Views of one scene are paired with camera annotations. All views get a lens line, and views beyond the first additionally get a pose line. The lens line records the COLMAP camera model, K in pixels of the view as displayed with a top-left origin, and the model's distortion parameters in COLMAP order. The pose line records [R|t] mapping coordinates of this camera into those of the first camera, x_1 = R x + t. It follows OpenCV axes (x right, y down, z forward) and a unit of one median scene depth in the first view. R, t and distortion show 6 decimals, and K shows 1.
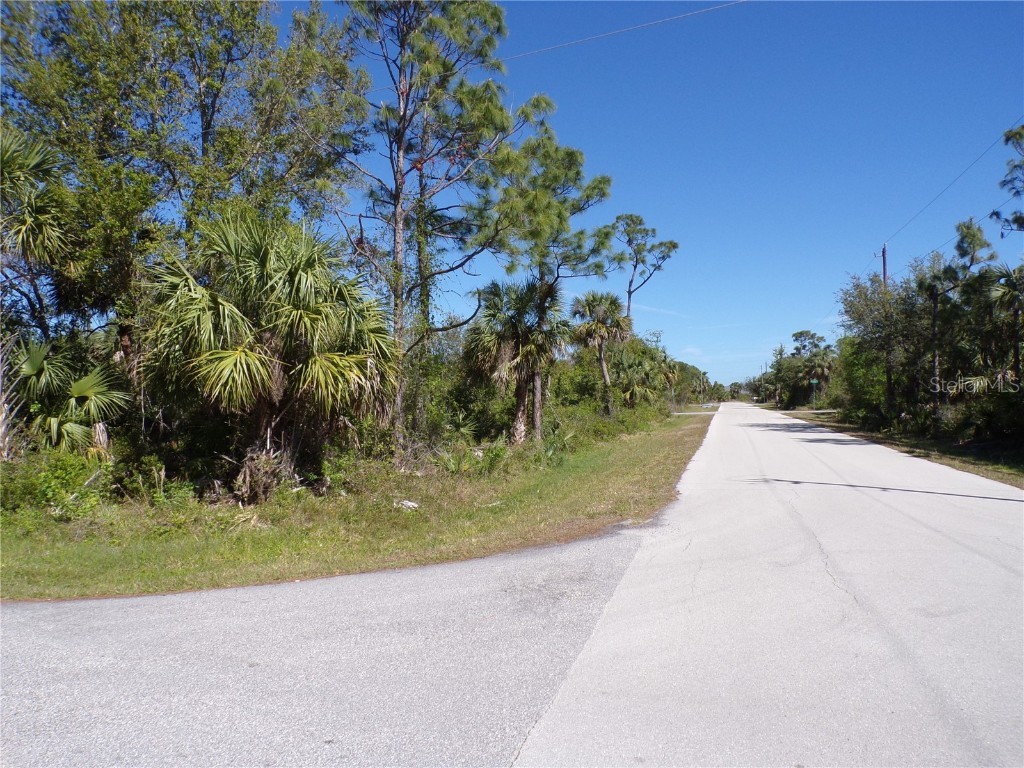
lens RADIAL K [[690.8, 0, 504.9], [0, 690.8, 388.6], [0, 0, 1]] dist [-0.014834, 0.028969]
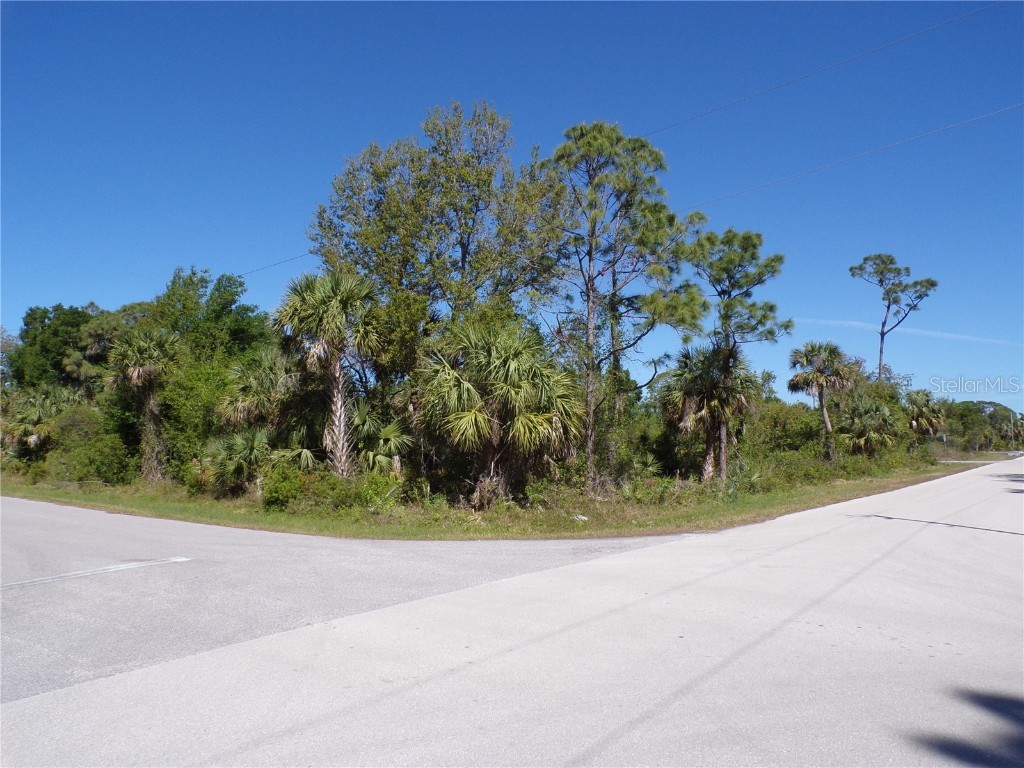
lens RADIAL K [[690.8, 0, 509.0], [0, 690.8, 389.3], [0, 0, 1]] dist [-0.014834, 0.028969]
pose [[0.929083, -0.011350, -0.369697, 0.178916], [-0.009892, 0.998409, -0.055511, -0.012647], [0.369739, 0.055232, 0.927493, -0.283690]]
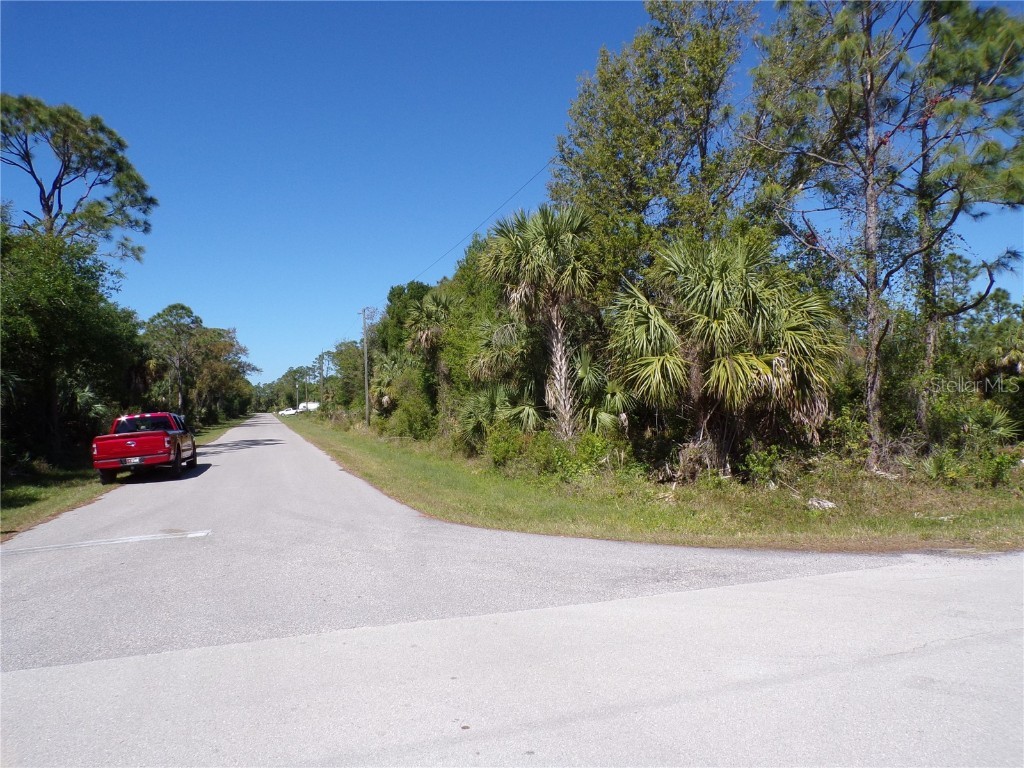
lens RADIAL K [[690.8, 0, 514.5], [0, 690.8, 387.6], [0, 0, 1]] dist [-0.014834, 0.028969]
pose [[0.612584, -0.008020, -0.790365, 0.256982], [0.018331, 0.999824, 0.004063, -0.006234], [0.790193, -0.016977, 0.612623, 0.040519]]
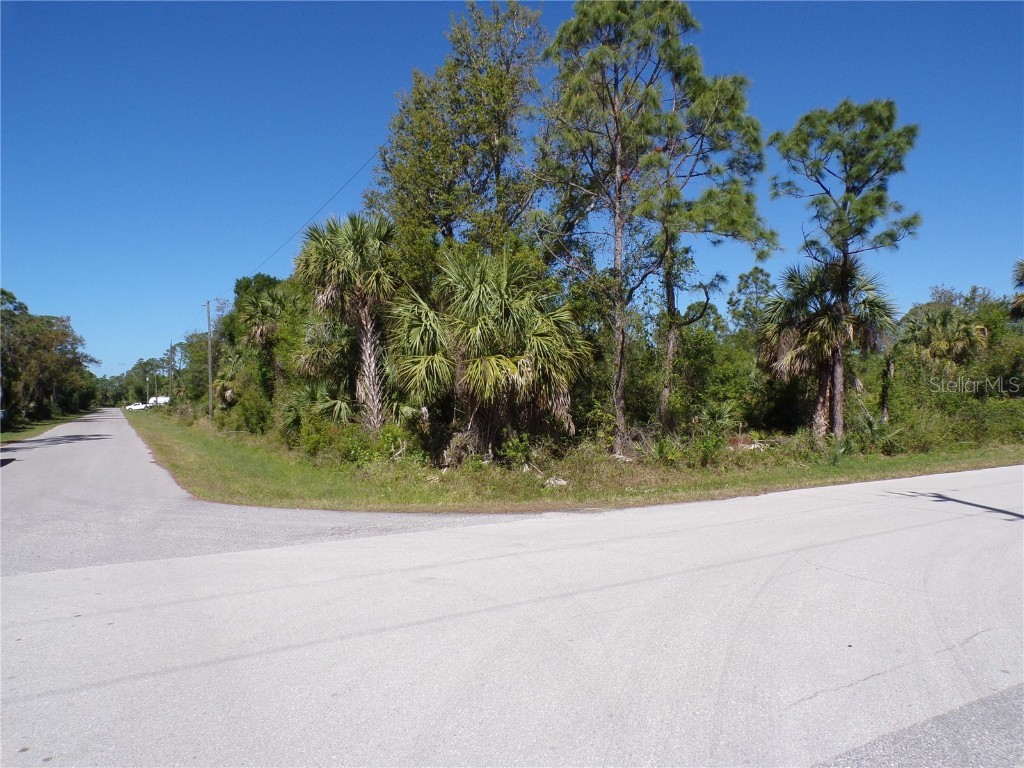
lens RADIAL K [[690.8, 0, 514.2], [0, 690.8, 387.1], [0, 0, 1]] dist [-0.014834, 0.028969]
pose [[0.742487, 0.001154, -0.669859, 0.416912], [0.010164, 0.999864, 0.012989, -0.006395], [0.669783, -0.016452, 0.742375, 0.057345]]
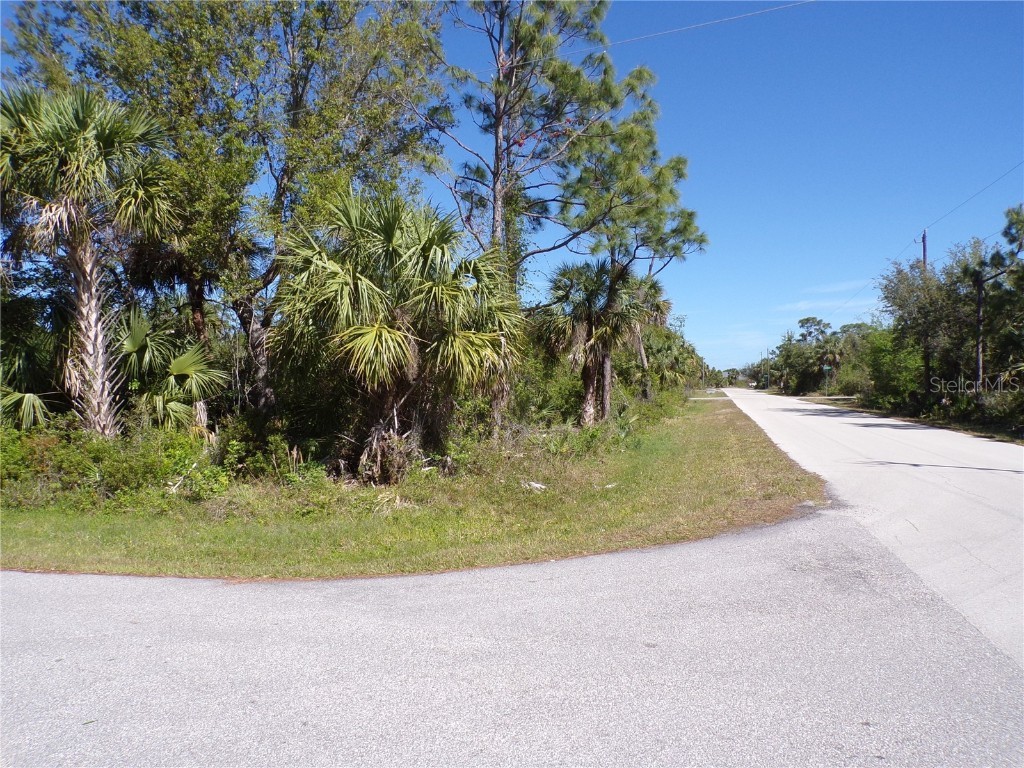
lens RADIAL K [[690.8, 0, 509.1], [0, 690.8, 386.7], [0, 0, 1]] dist [-0.014834, 0.028969]
pose [[0.999792, 0.006493, 0.019353, -0.139971], [-0.006863, 0.999794, 0.019110, 0.005697], [-0.019224, -0.019239, 0.999630, 0.011728]]
